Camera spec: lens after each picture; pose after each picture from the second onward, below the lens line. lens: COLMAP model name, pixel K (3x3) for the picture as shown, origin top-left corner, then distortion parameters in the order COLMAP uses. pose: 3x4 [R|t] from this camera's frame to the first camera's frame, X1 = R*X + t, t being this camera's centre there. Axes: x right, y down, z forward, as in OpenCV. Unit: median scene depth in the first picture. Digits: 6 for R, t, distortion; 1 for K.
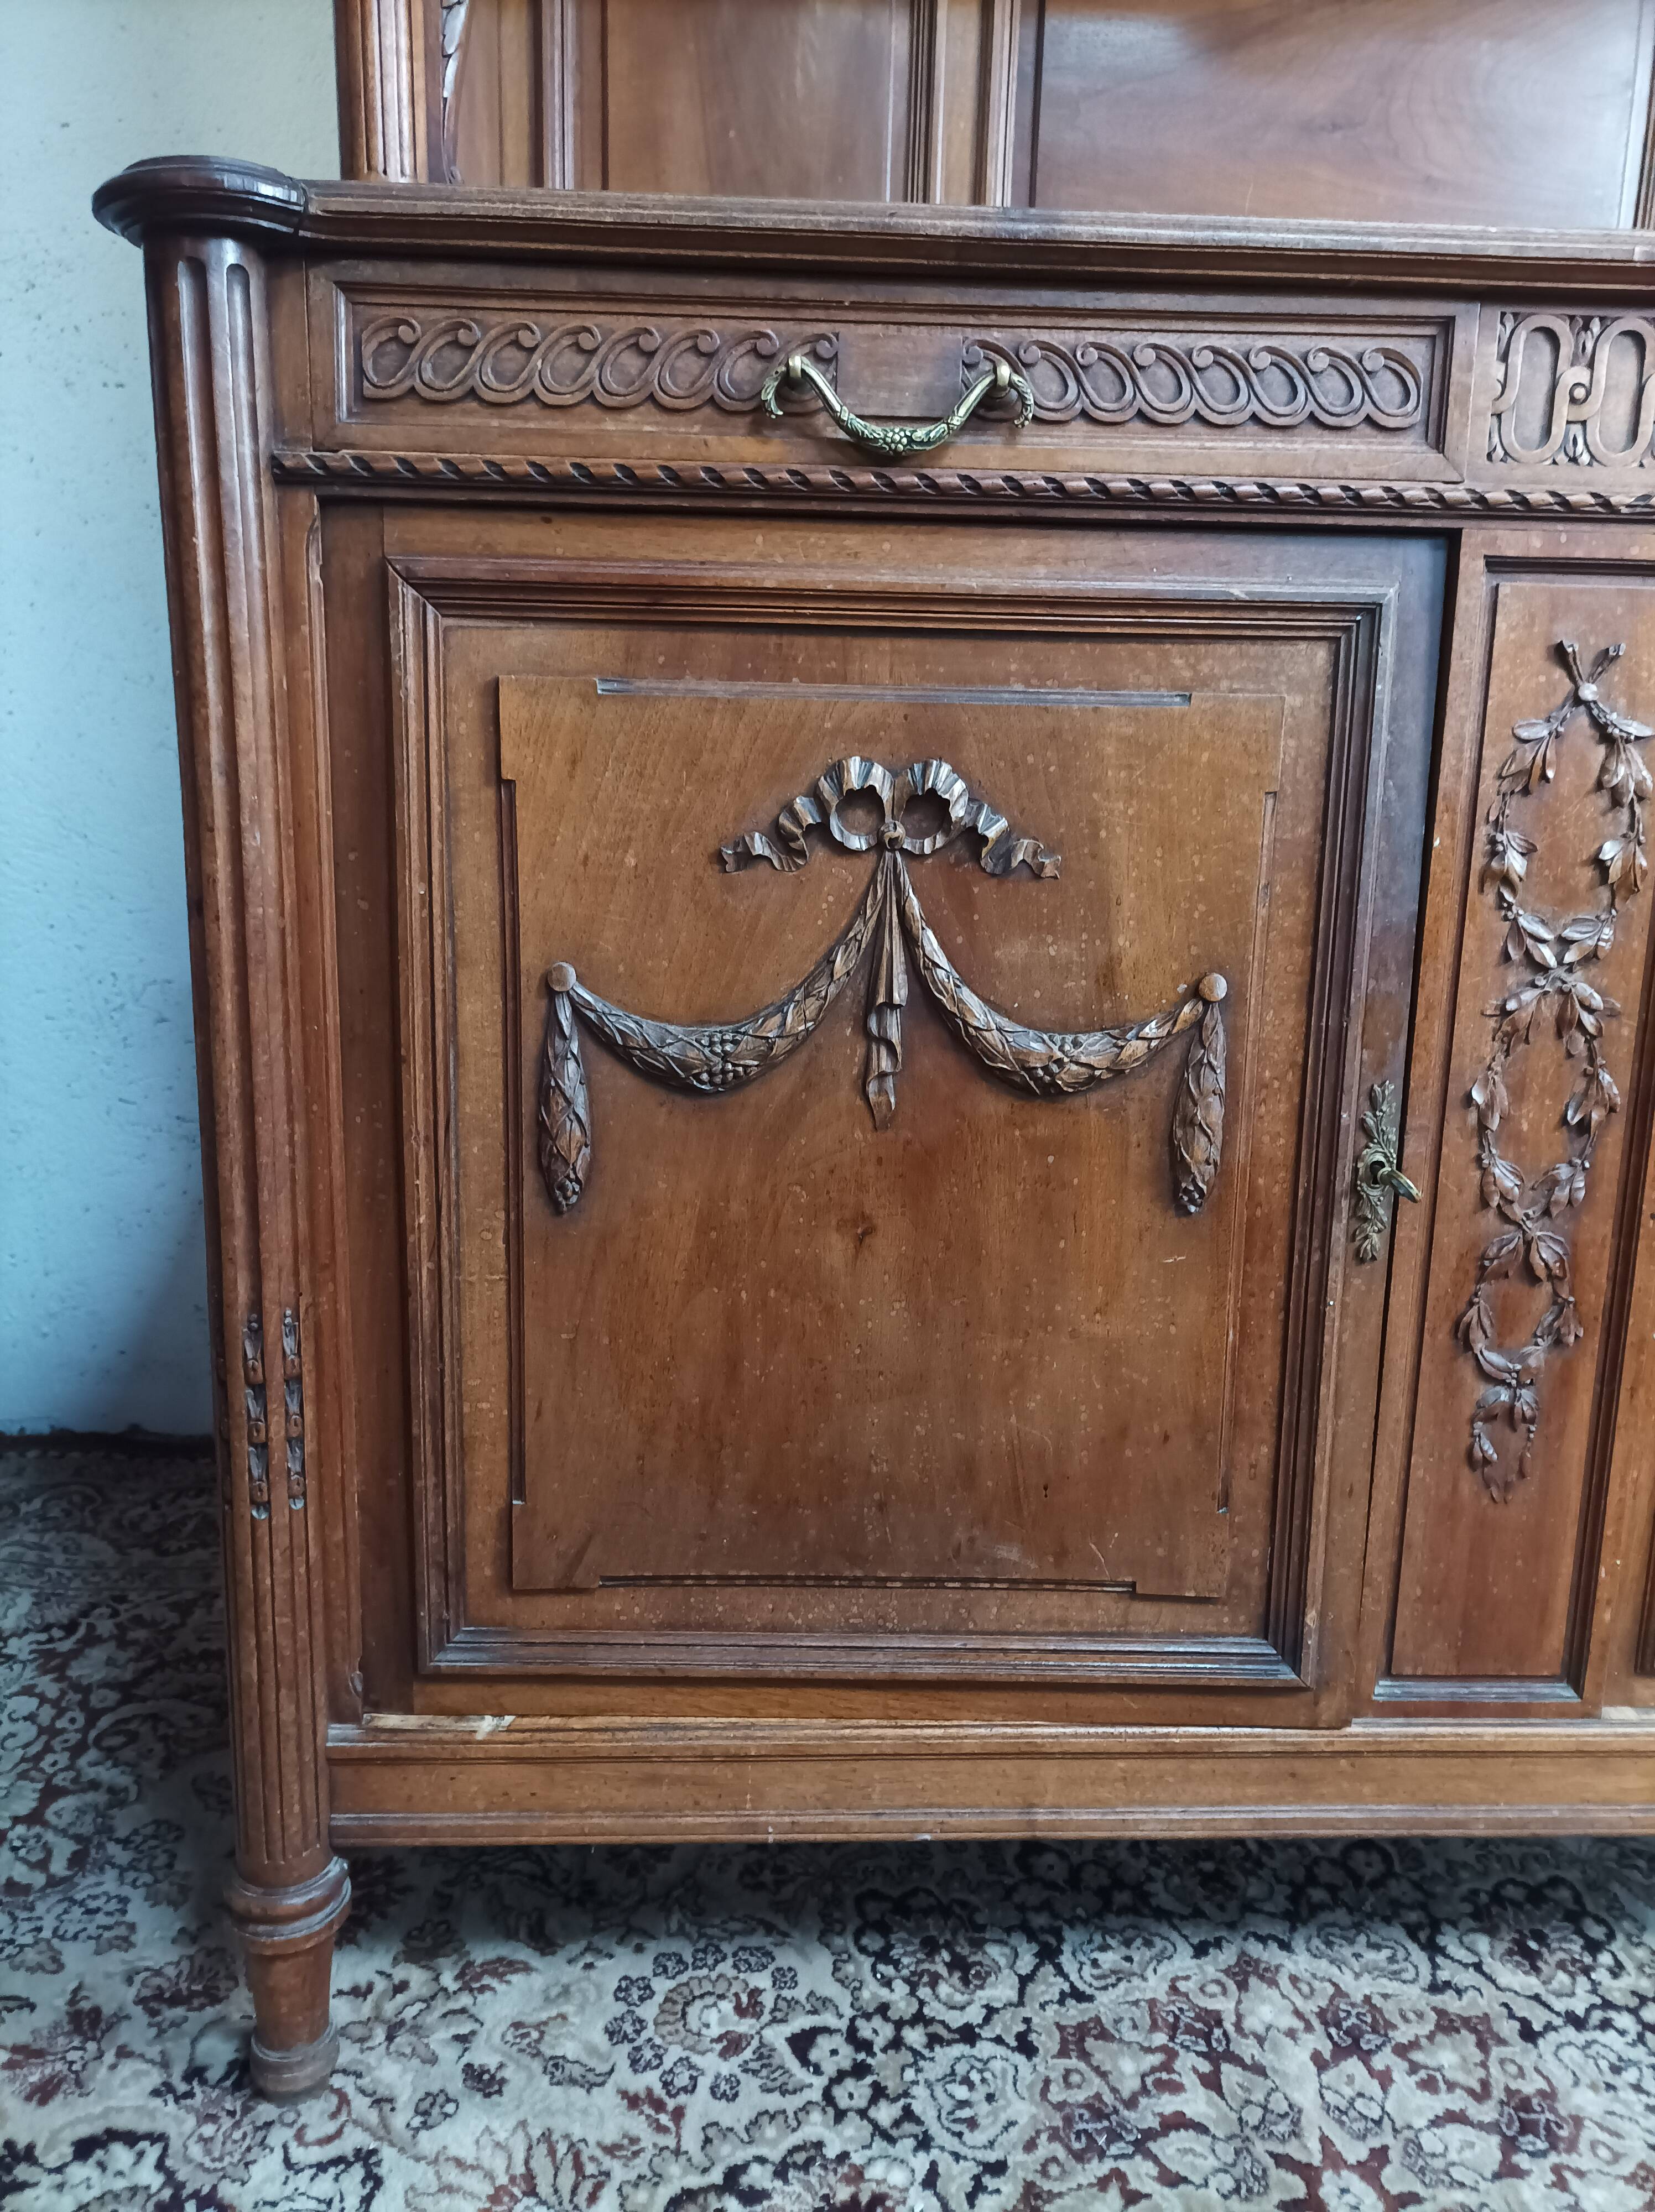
lens RADIAL K [[1642.0, 0, 826.1], [0, 1642.0, 1109.2], [0, 0, 1]] dist [0.023048, -0.014762]
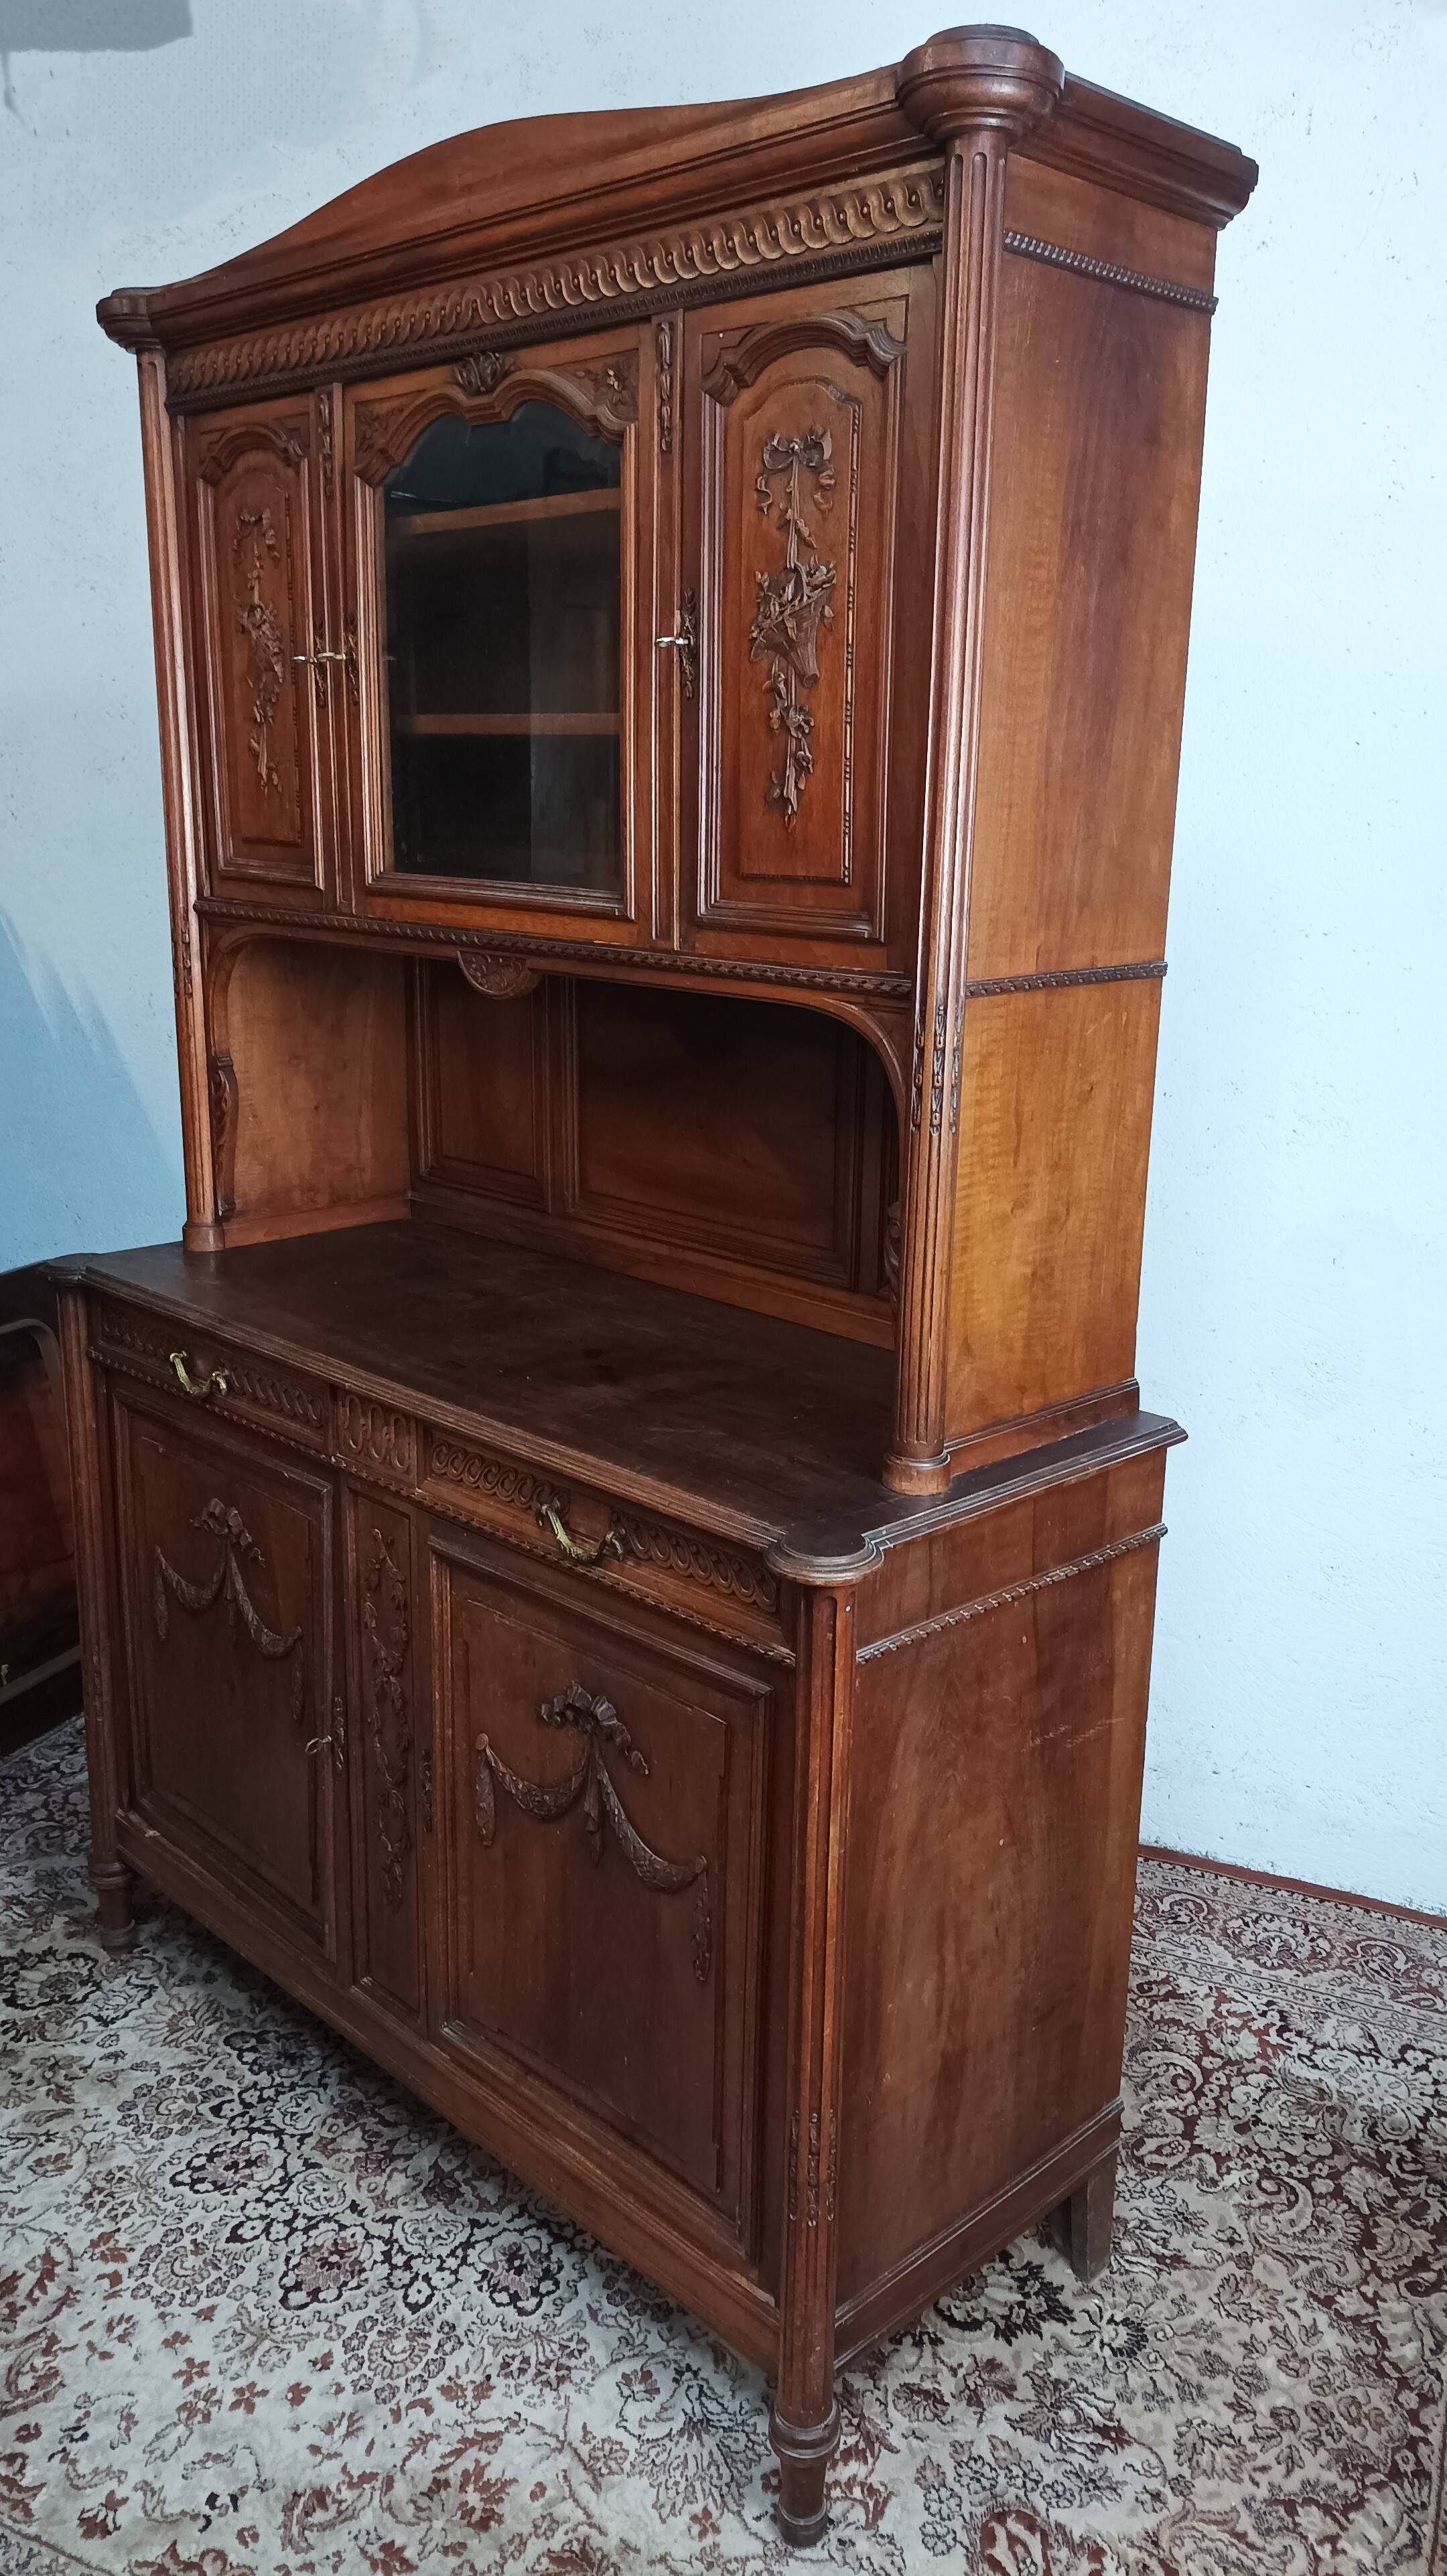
lens RADIAL K [[2002.3, 0, 731.2], [0, 2002.3, 1264.4], [0, 0, 1]] dist [0.040635, -0.001301]
pose [[0.660333, 0.168238, -0.731885, 2.341387], [-0.146827, 0.984697, 0.093879, -0.838859], [0.736479, 0.045469, 0.674930, -0.410200]]
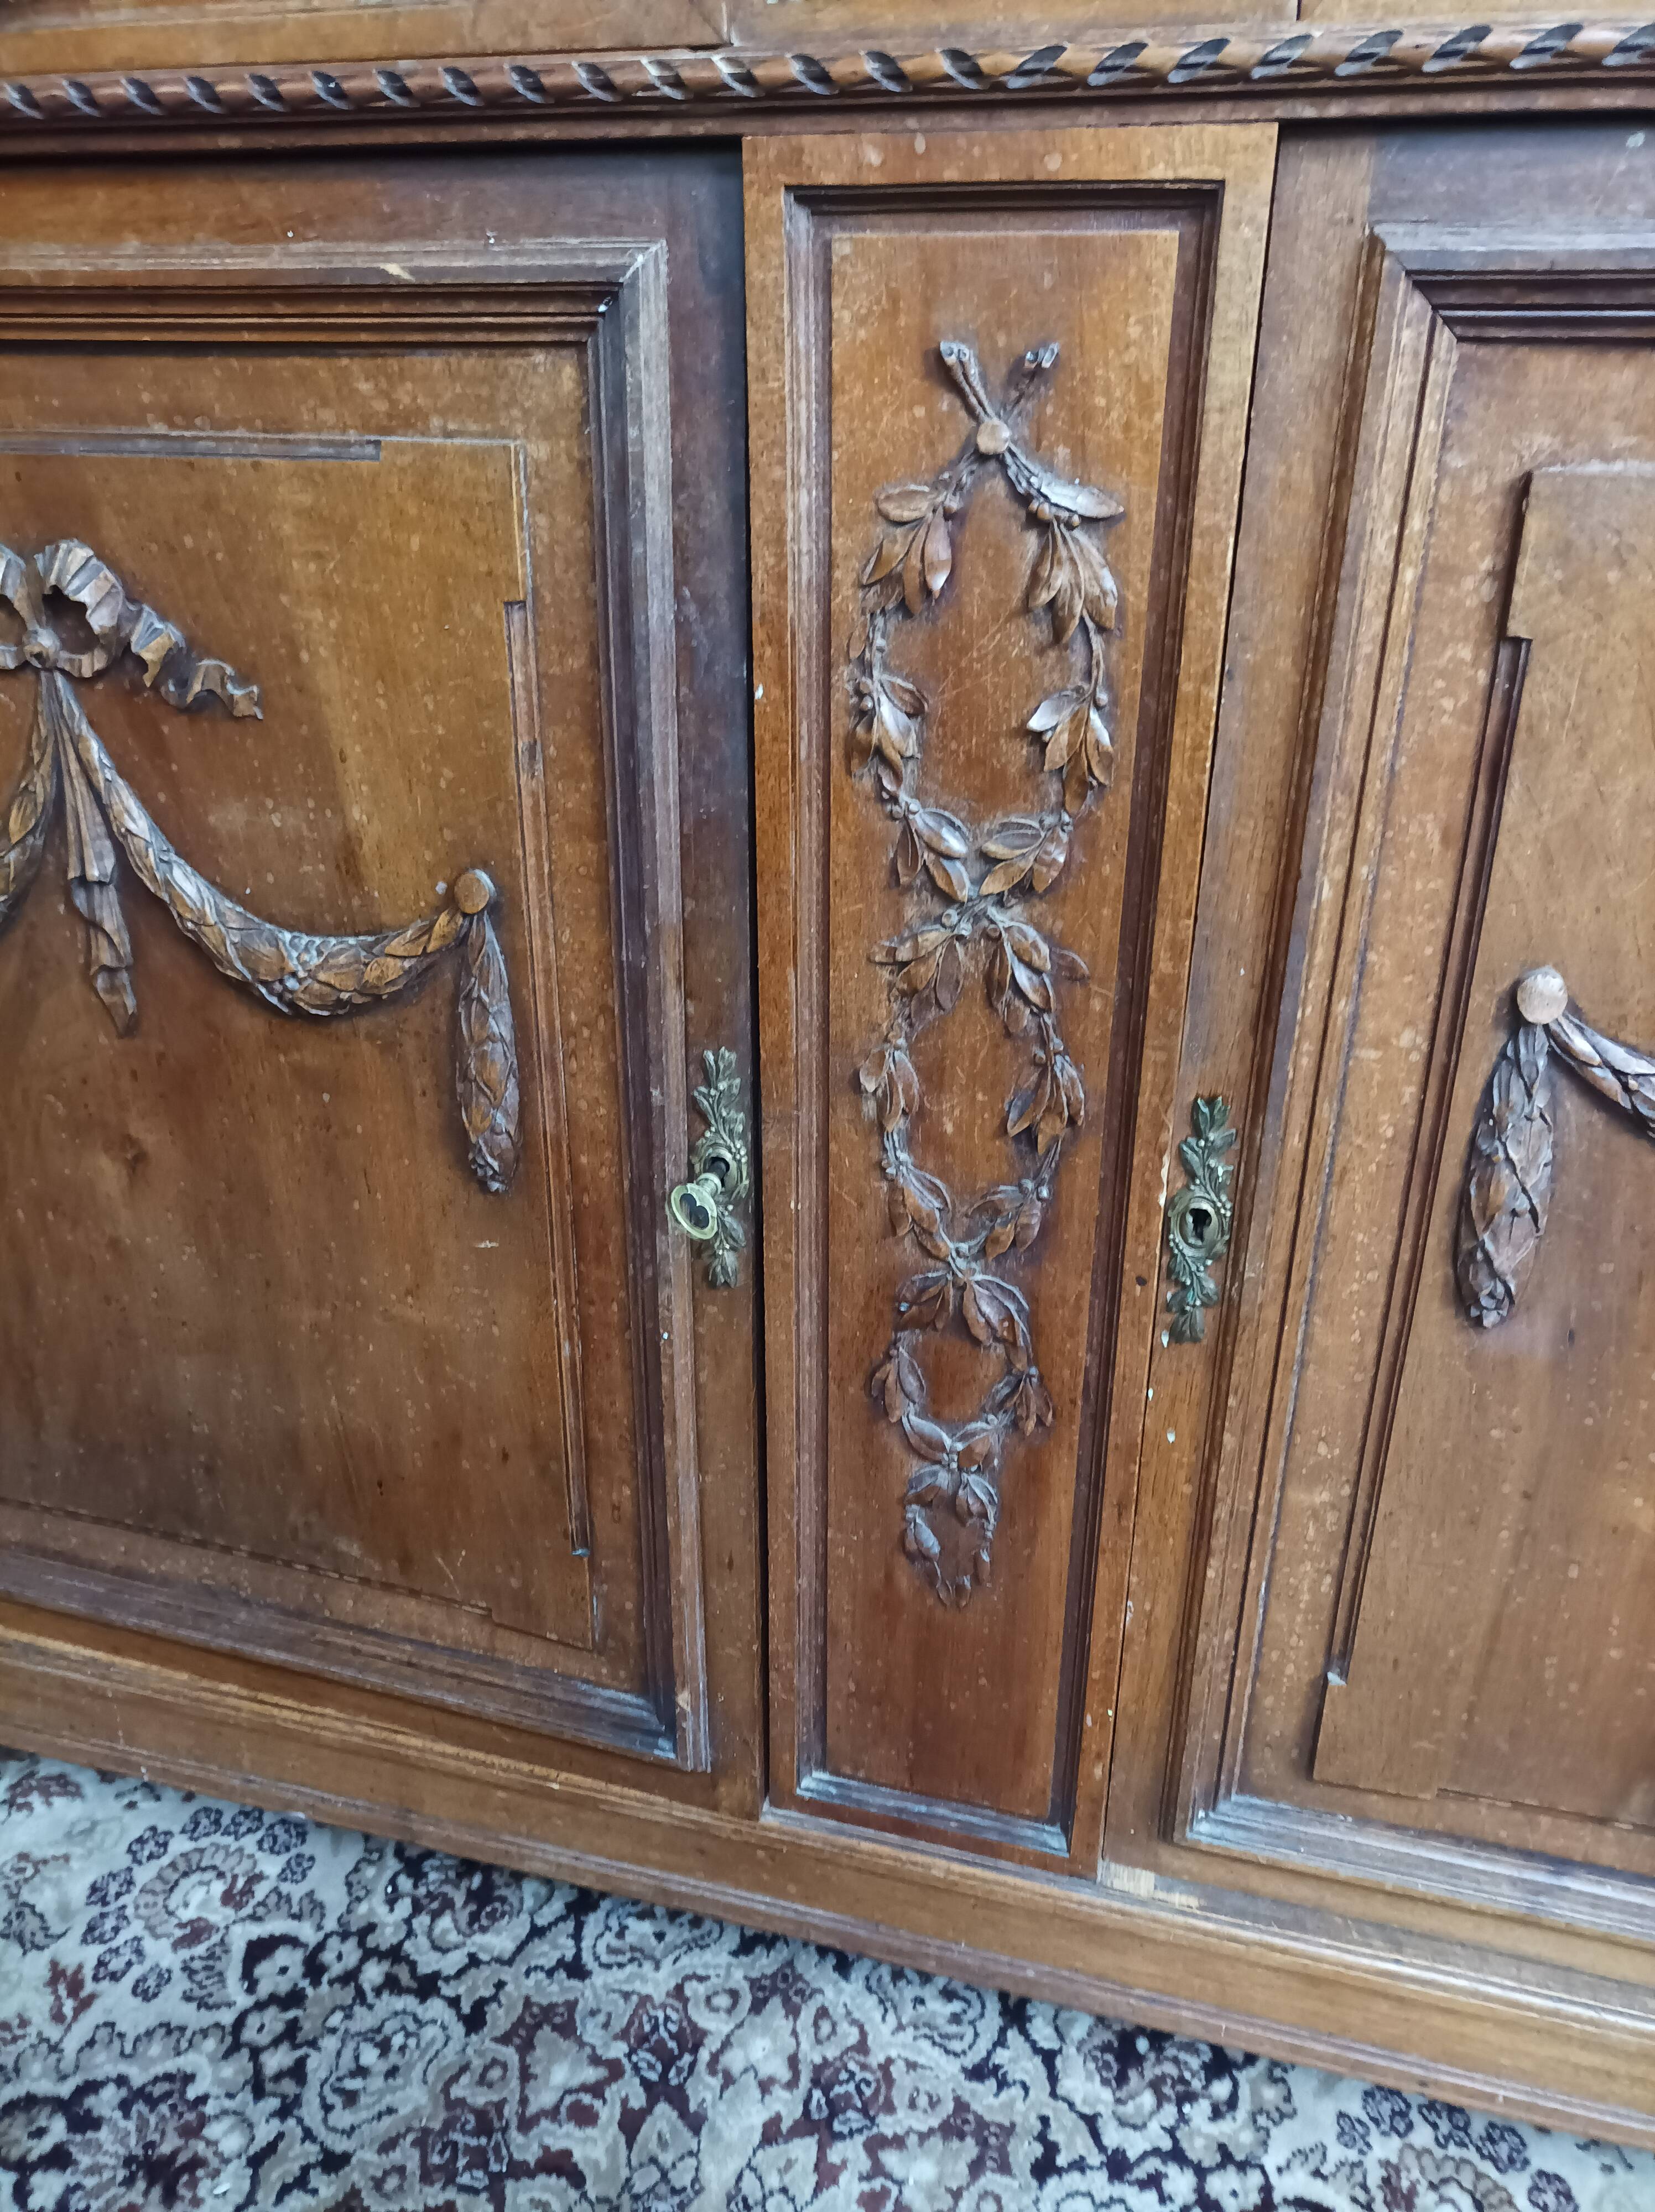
lens RADIAL K [[1642.0, 0, 826.1], [0, 1642.0, 1109.2], [0, 0, 1]] dist [0.023048, -0.014762]
pose [[0.950168, 0.114052, -0.290126, 0.531601], [-0.040685, 0.968079, 0.247320, -0.147290], [0.309072, -0.223192, 0.924478, 0.356523]]
